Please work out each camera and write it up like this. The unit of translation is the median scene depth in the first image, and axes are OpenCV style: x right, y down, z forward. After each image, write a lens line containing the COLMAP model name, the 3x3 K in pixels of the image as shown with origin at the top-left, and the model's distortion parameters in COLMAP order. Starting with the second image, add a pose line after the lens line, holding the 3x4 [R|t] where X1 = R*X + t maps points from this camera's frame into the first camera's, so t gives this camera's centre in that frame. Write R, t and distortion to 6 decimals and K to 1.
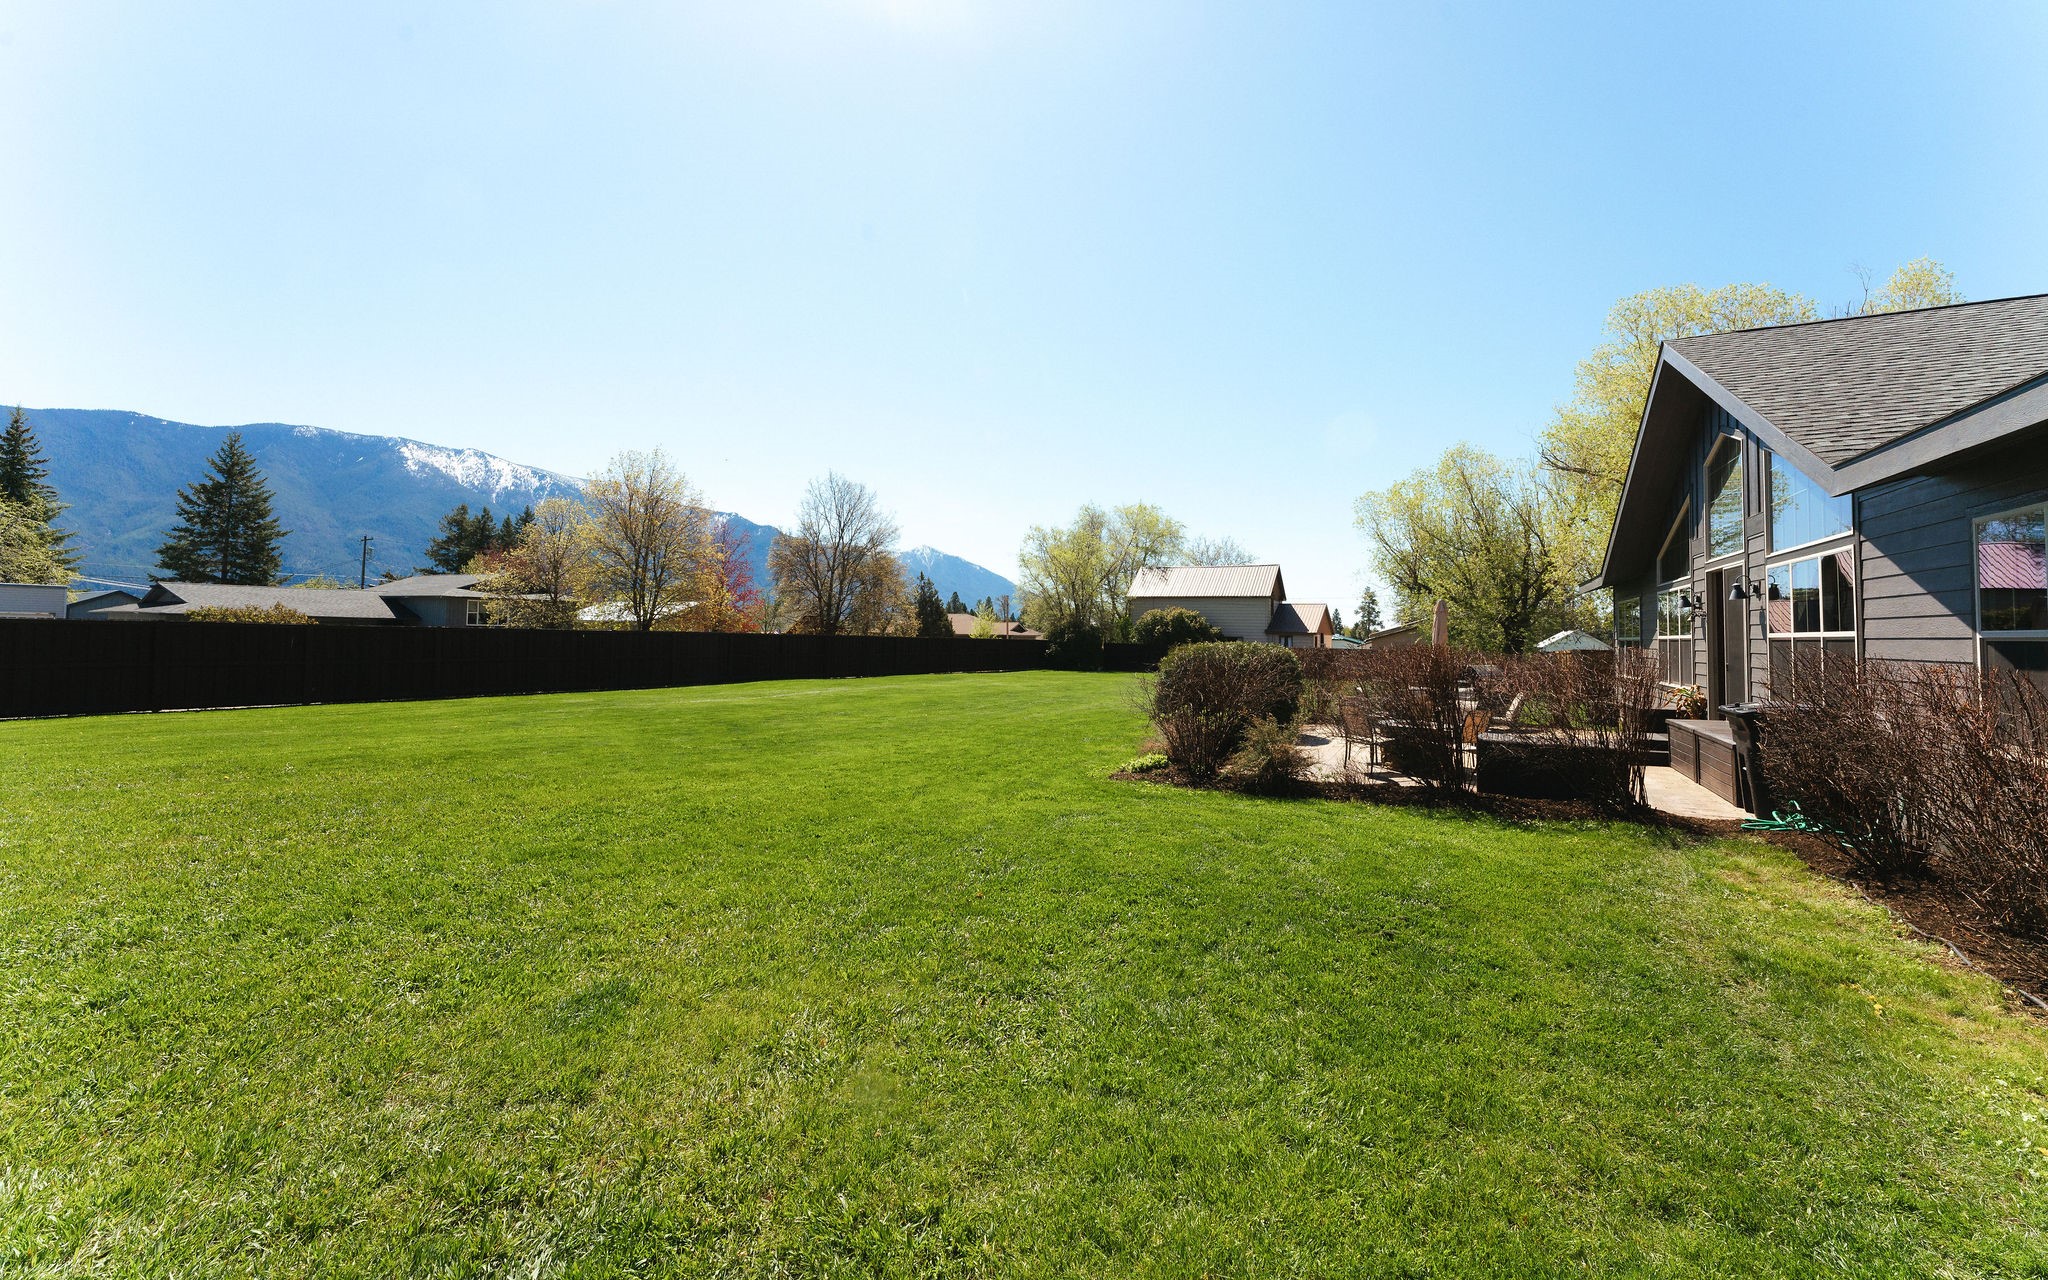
lens RADIAL K [[811.6, 0, 1035.9], [0, 811.6, 629.7], [0, 0, 1]] dist [-0.000623, 0.000456]
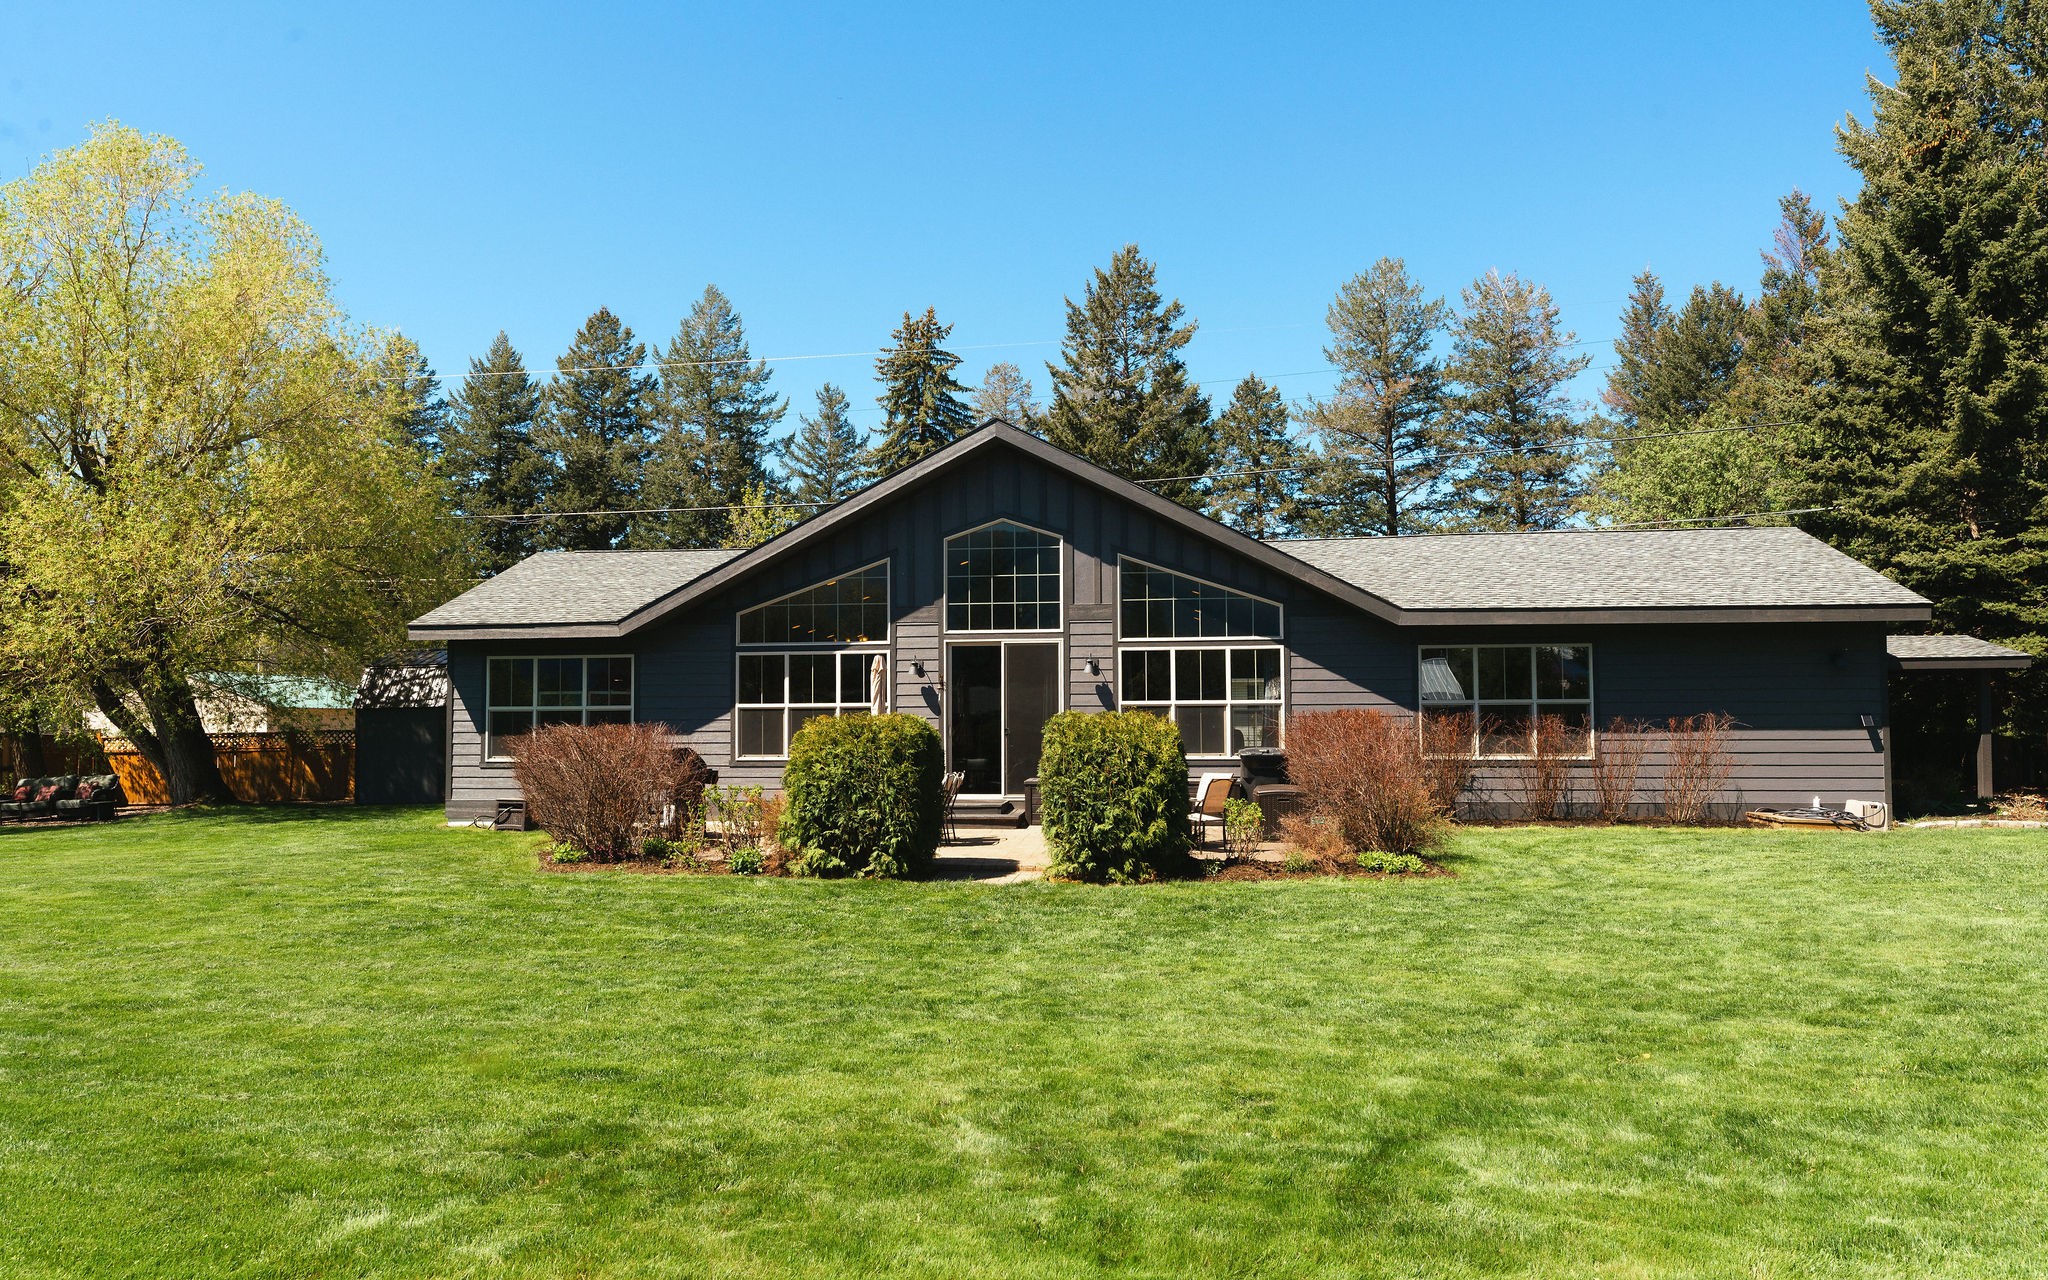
lens RADIAL K [[1355.1, 0, 1007.3], [0, 1355.1, 668.1], [0, 0, 1]] dist [-0.000595, 0.001115]
pose [[-0.342816, 0.028030, 0.938984, -0.207551], [-0.004598, 0.999493, -0.031515, 0.004079], [-0.939391, -0.015121, -0.342514, 0.383084]]
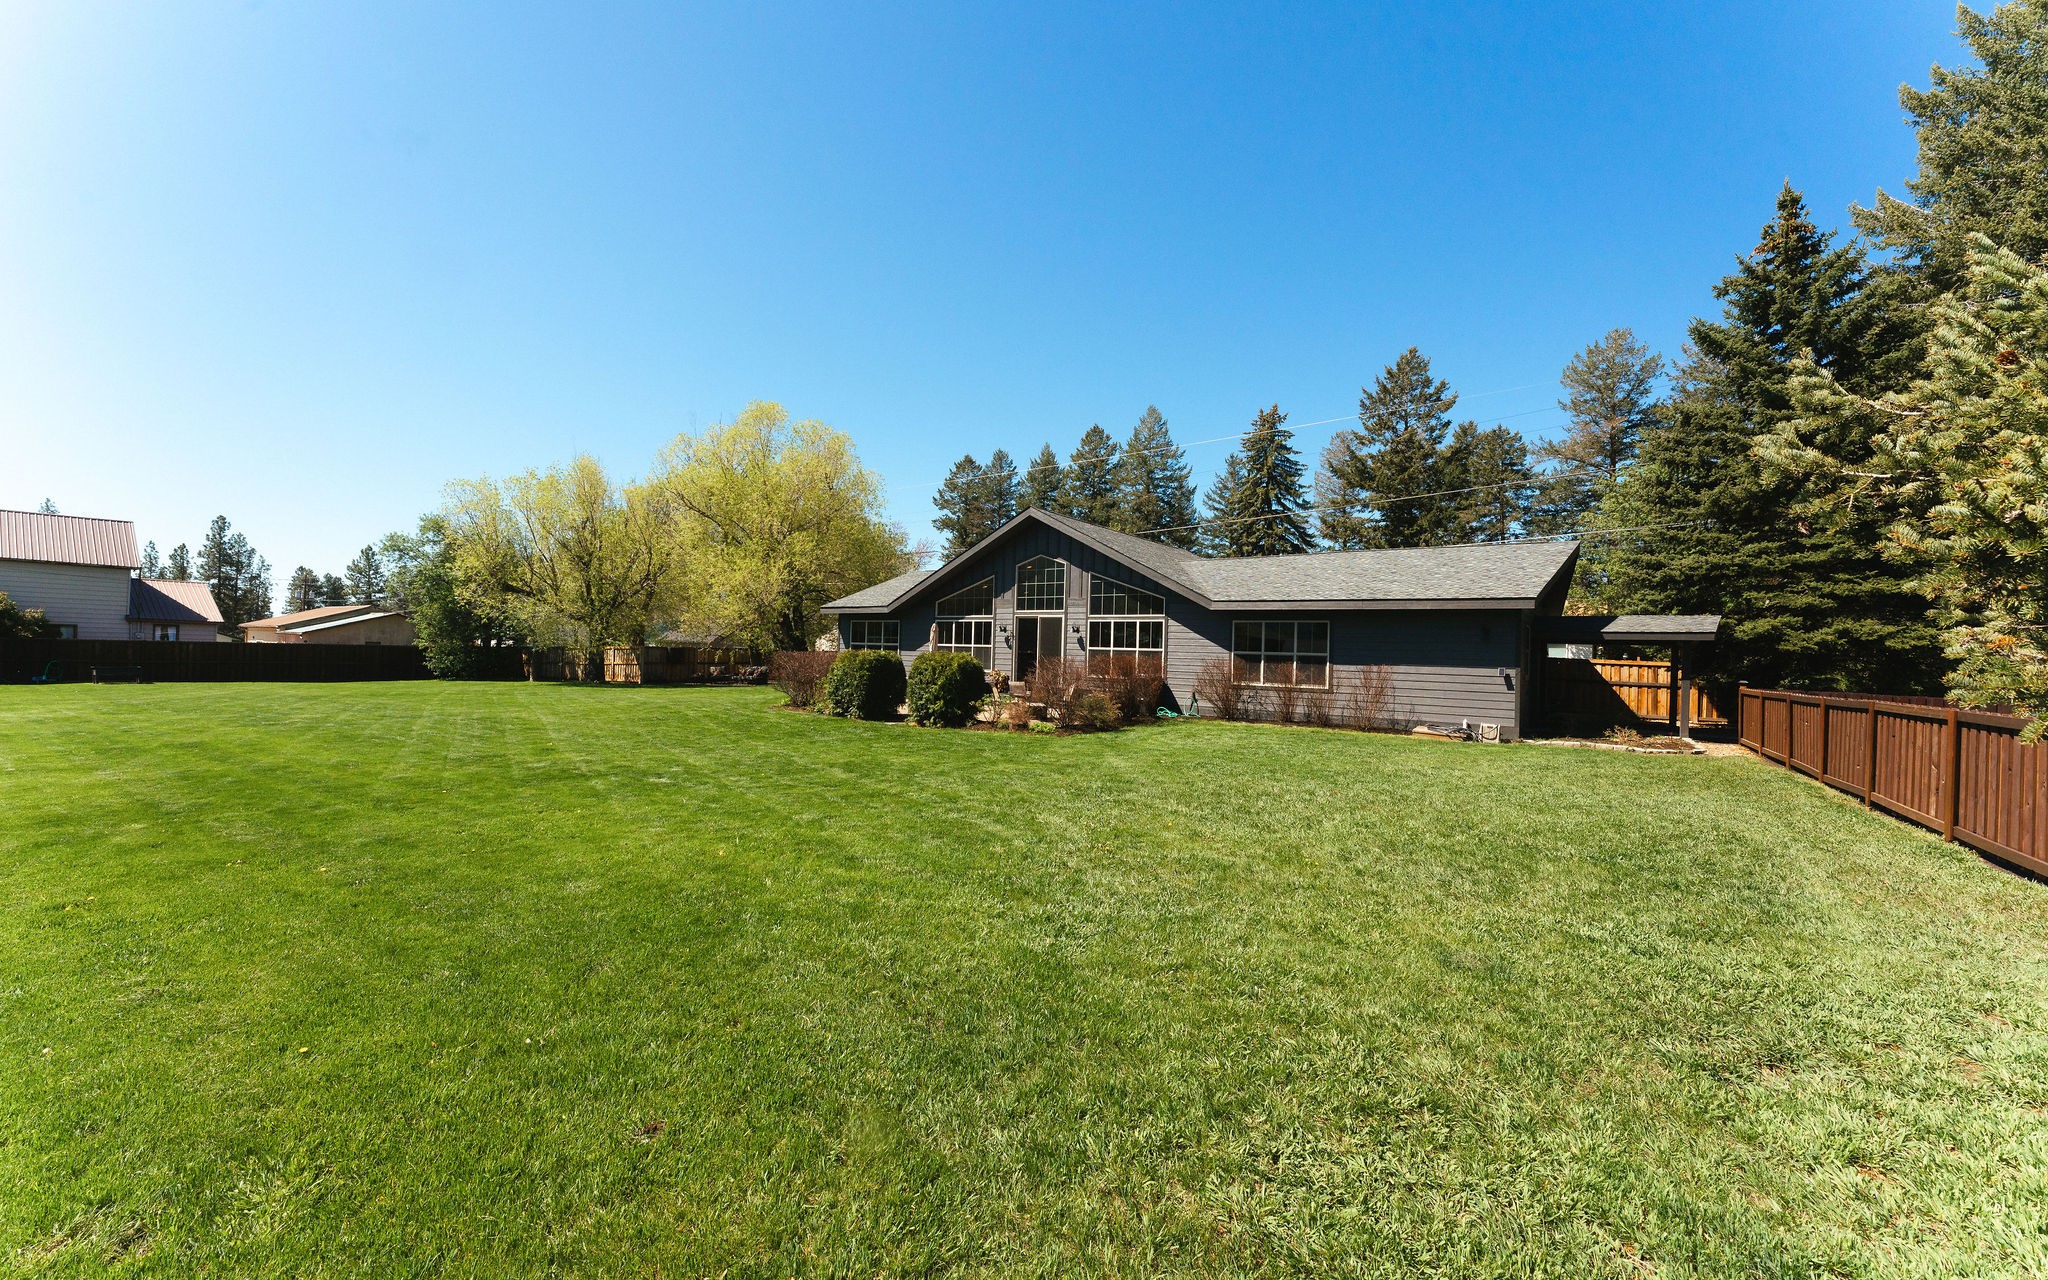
lens RADIAL K [[811.6, 0, 1010.1], [0, 811.6, 637.7], [0, 0, 1]] dist [-0.000623, 0.000456]
pose [[0.153971, 0.004913, 0.988063, -0.321097], [-0.029315, 0.999570, -0.000402, -0.003353], [-0.987640, -0.028903, 0.154049, 0.173155]]
